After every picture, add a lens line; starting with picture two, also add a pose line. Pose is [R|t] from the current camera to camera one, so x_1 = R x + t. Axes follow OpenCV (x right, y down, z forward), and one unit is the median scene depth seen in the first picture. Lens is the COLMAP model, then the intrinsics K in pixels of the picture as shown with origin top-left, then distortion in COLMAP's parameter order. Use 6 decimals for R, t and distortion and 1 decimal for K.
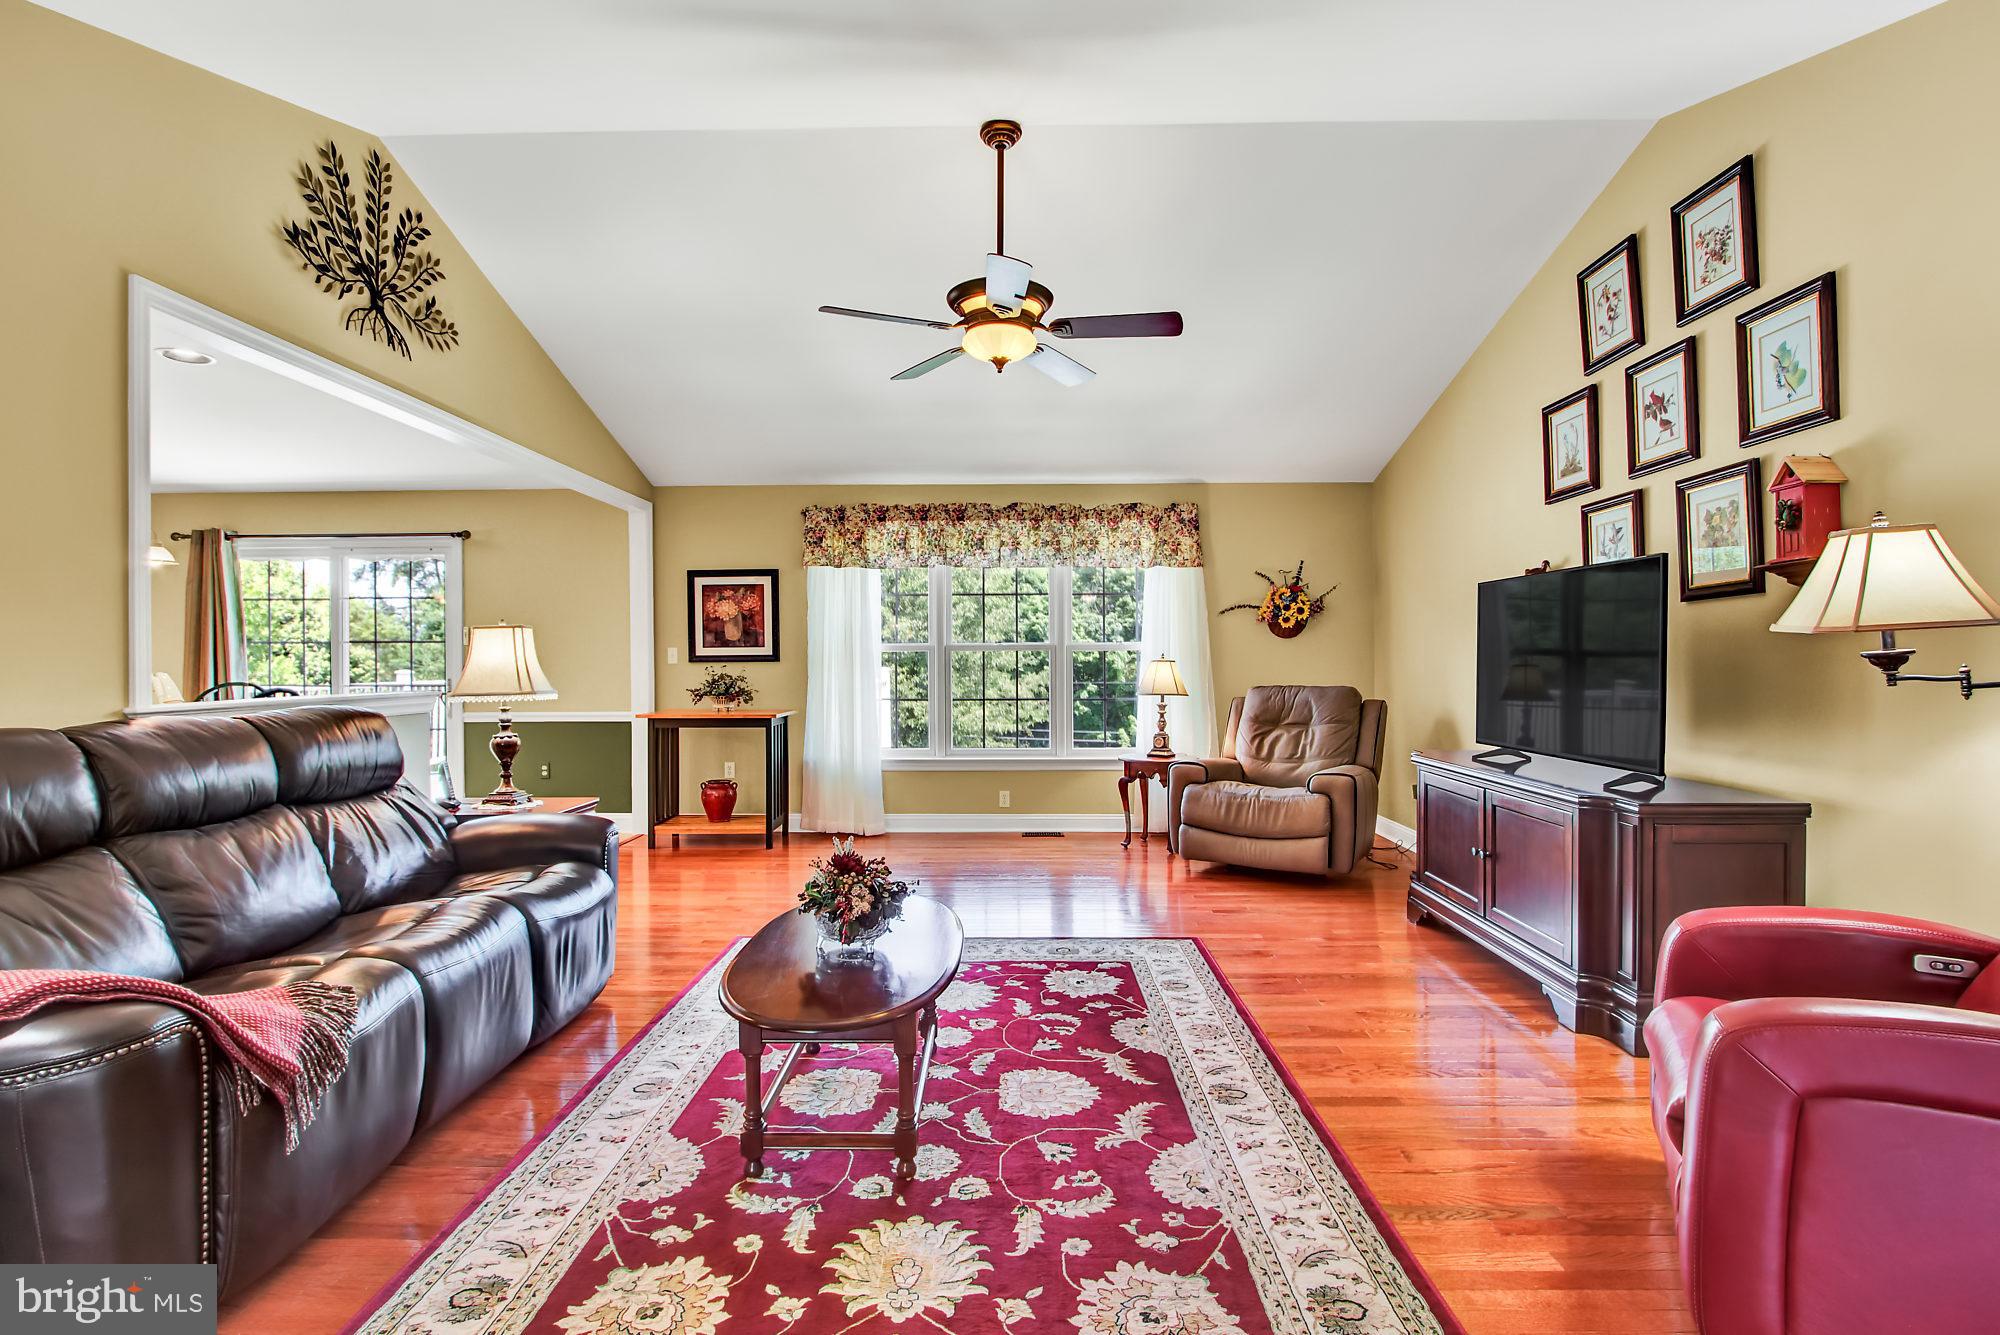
lens RADIAL K [[942.8, 0, 986.2], [0, 942.8, 666.6], [0, 0, 1]] dist [-0.011950, 0.000097]
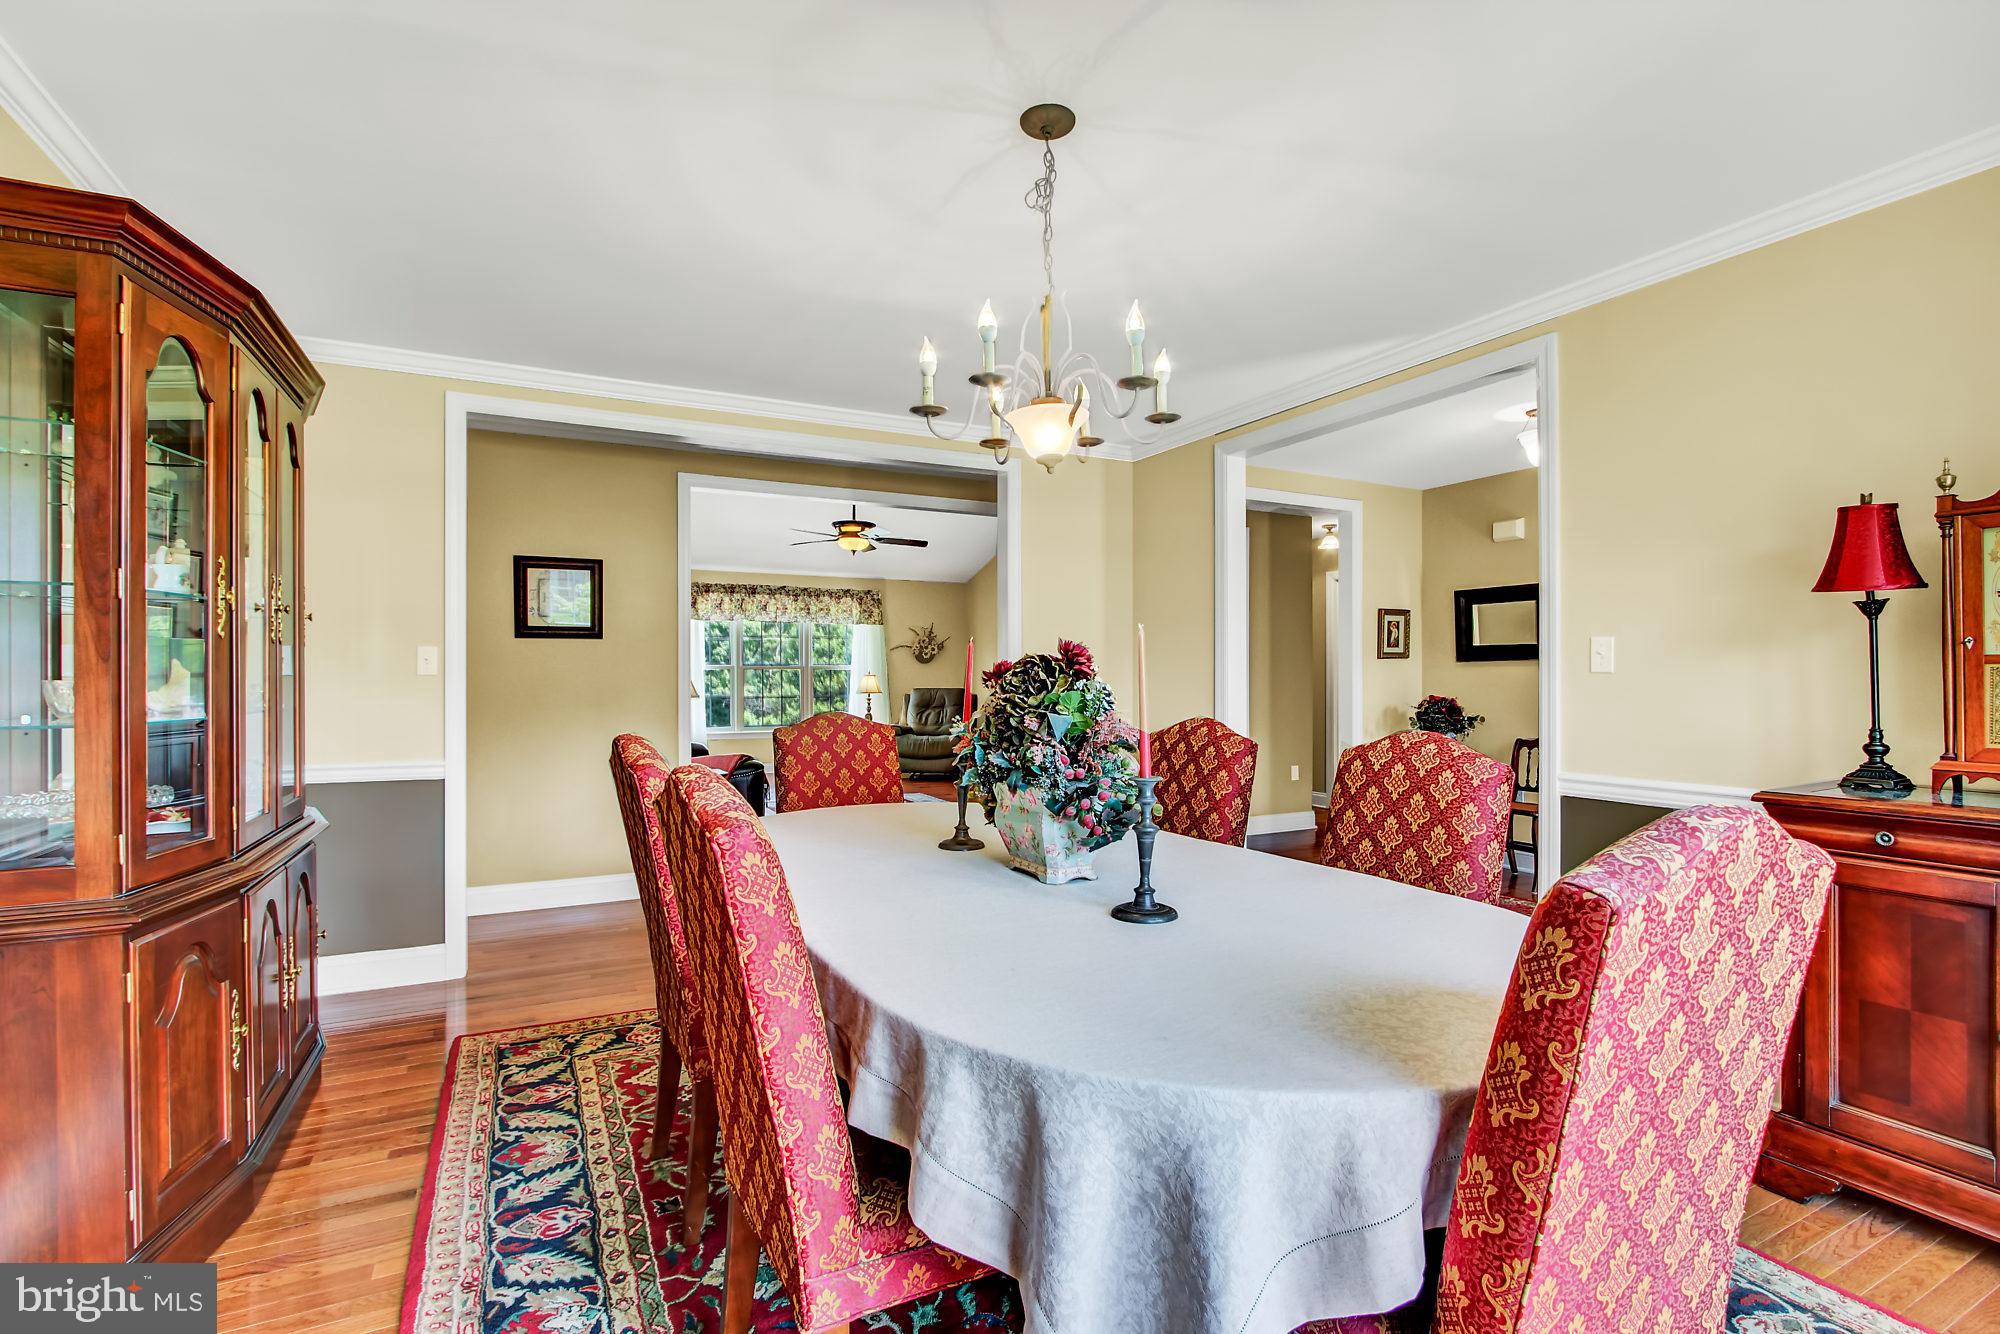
lens RADIAL K [[942.8, 0, 1004.3], [0, 942.8, 672.0], [0, 0, 1]] dist [-0.011950, 0.000097]
pose [[0.870396, 0.002192, 0.492348, -0.479333], [0.002906, 0.999950, -0.009589, 0.005451], [-0.492344, 0.009776, 0.870346, -0.734032]]
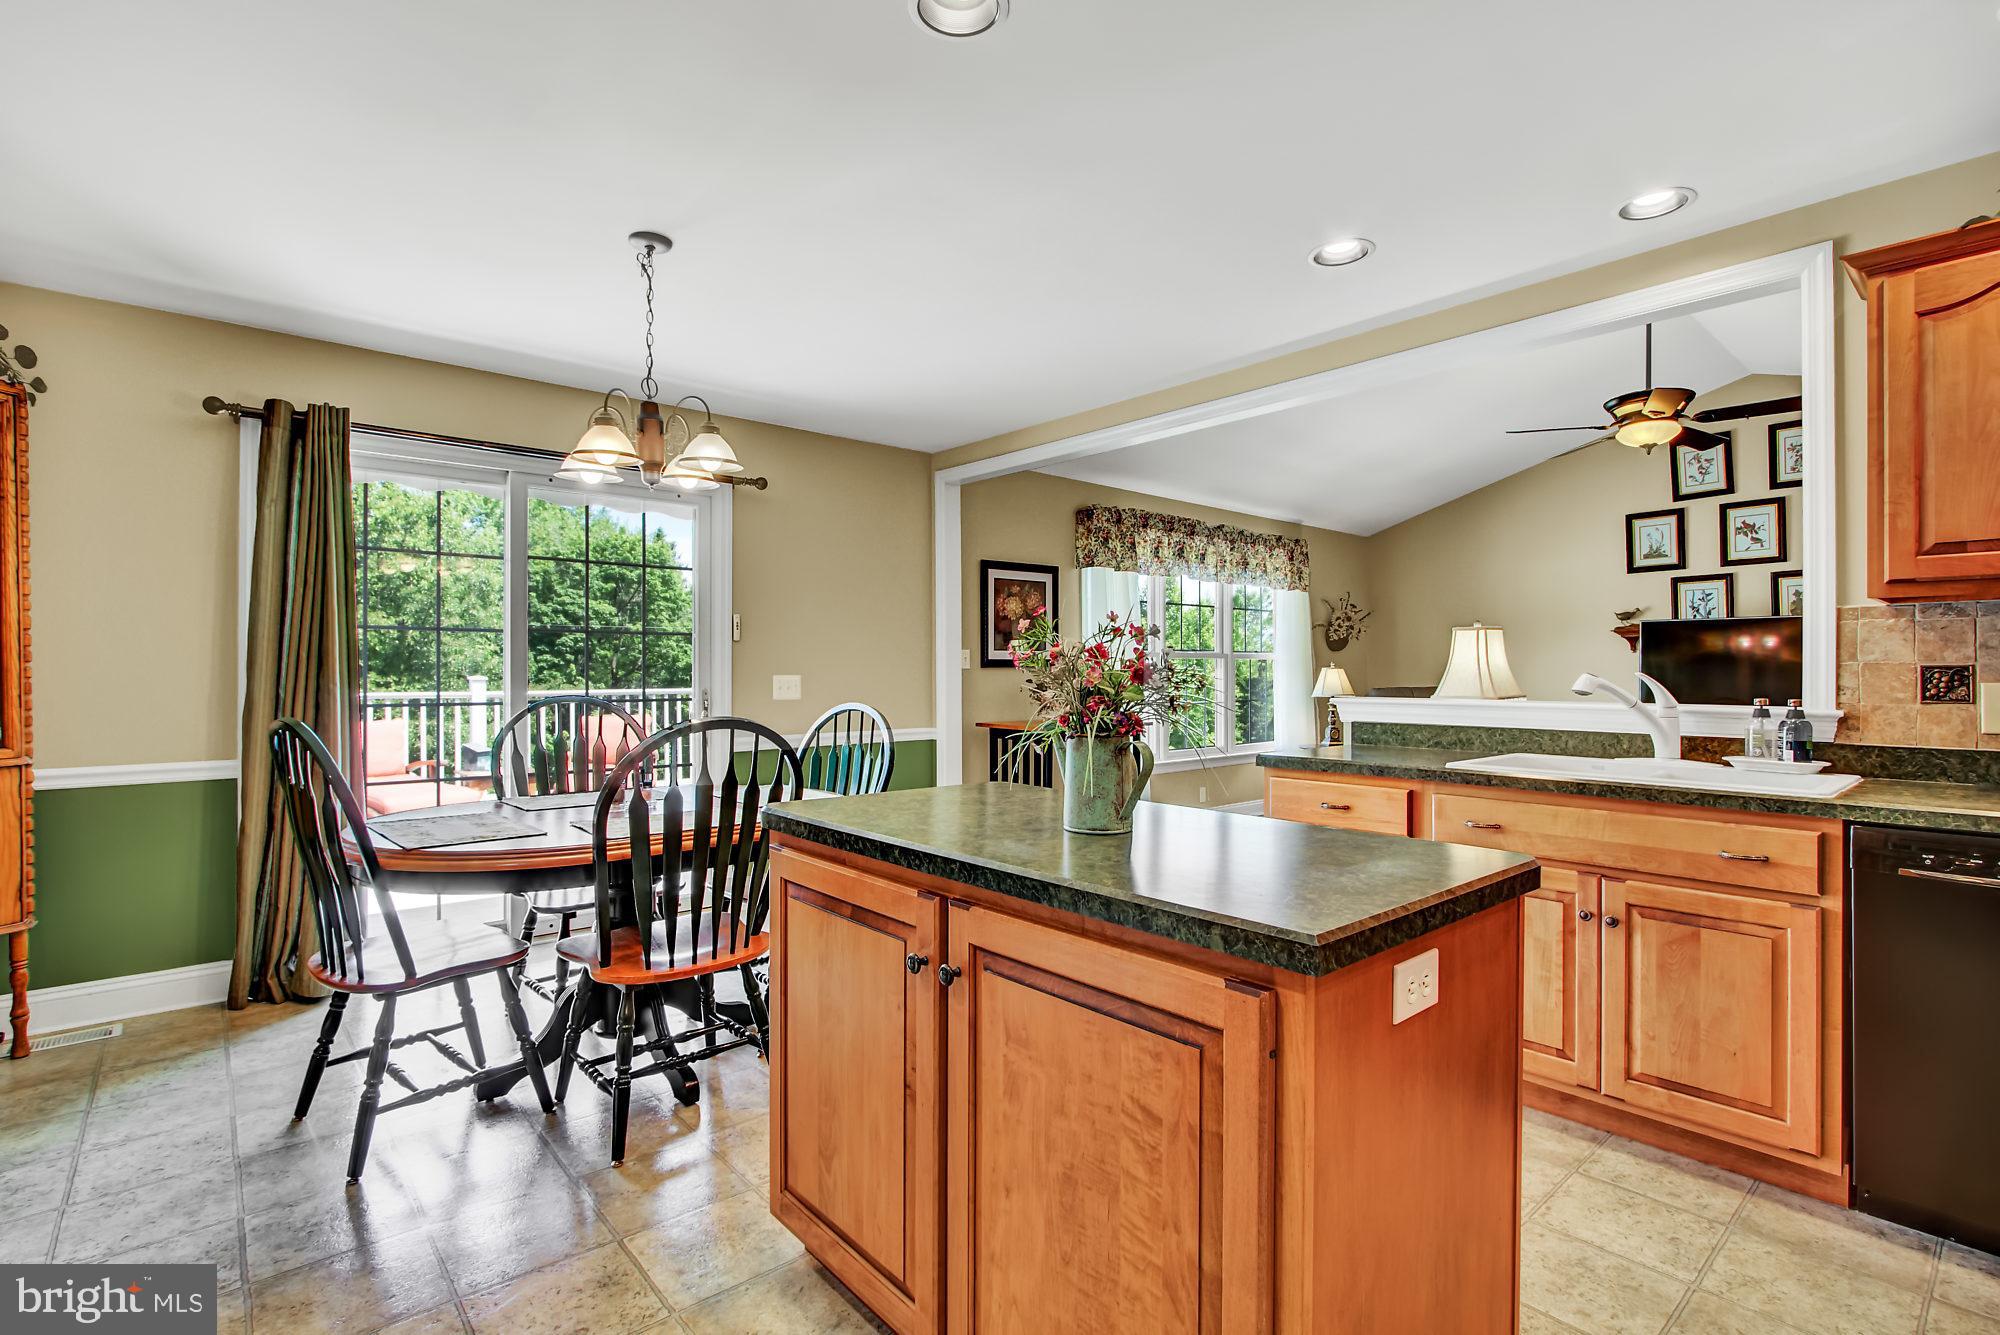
lens RADIAL K [[942.8, 0, 1002.6], [0, 942.8, 672.6], [0, 0, 1]] dist [-0.011950, 0.000097]
pose [[0.737522, 0.002959, 0.675317, -0.904423], [0.002158, 0.999975, -0.006738, 0.006553], [-0.675320, 0.006427, 0.737497, 0.362136]]
